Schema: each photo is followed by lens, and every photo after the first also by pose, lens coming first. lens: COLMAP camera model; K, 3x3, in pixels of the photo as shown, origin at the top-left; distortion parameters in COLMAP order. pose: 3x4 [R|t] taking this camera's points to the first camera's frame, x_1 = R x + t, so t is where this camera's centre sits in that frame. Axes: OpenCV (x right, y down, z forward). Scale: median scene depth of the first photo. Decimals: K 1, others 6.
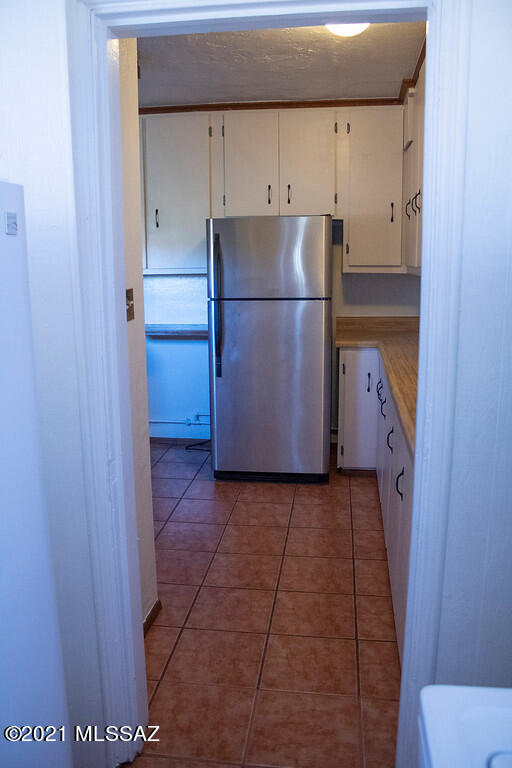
lens RADIAL K [[620.6, 0, 246.7], [0, 620.6, 371.0], [0, 0, 1]] dist [-0.171054, 0.145103]
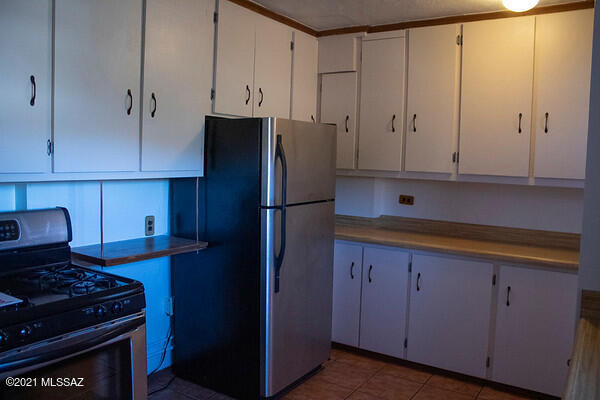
lens RADIAL K [[484.9, 0, 300.0], [0, 484.9, 200.0], [0, 0, 1]] dist [-0.171054, 0.145103]
pose [[0.429030, -0.050503, 0.901877, -0.656033], [0.124605, 0.992199, -0.003715, -0.117430], [-0.894654, 0.113972, 0.431977, 0.651201]]
